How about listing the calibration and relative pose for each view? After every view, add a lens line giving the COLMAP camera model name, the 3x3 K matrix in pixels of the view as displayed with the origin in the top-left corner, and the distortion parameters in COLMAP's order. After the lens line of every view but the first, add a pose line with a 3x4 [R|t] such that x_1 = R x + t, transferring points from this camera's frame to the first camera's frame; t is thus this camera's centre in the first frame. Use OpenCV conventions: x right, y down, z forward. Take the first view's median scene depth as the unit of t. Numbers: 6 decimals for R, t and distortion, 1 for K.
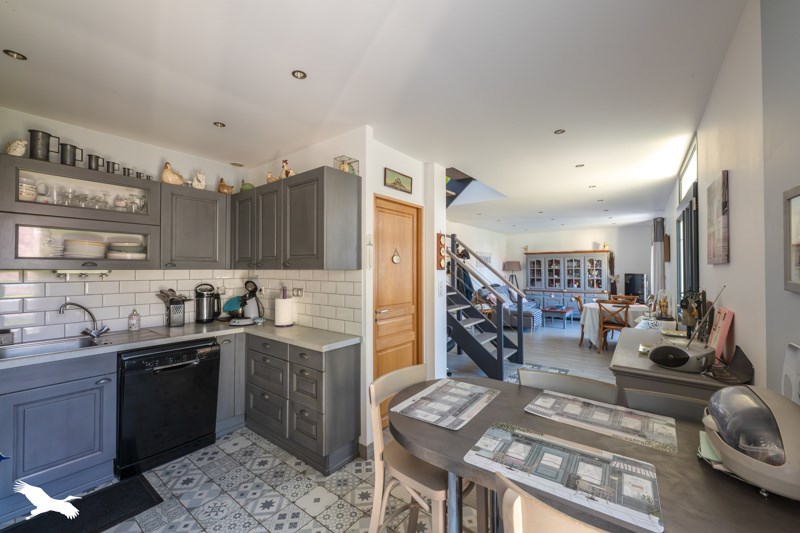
lens RADIAL K [[316.7, 0, 398.5], [0, 316.7, 264.3], [0, 0, 1]] dist [-0.000511, -0.000034]
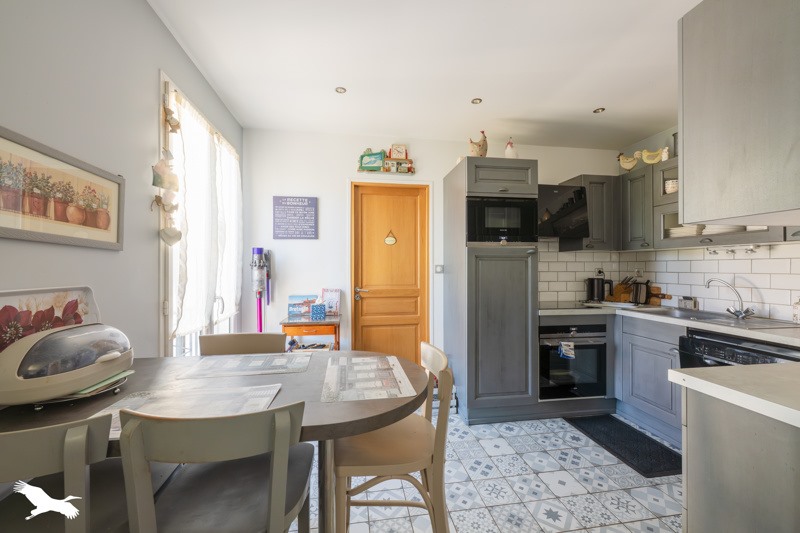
lens RADIAL K [[316.7, 0, 400.0], [0, 316.7, 268.2], [0, 0, 1]] dist [-0.000511, -0.000034]
pose [[-0.690856, 0.003691, -0.722983, 0.384660], [0.012336, 0.999902, -0.006684, 0.074722], [0.722887, -0.013537, -0.690834, 0.887129]]
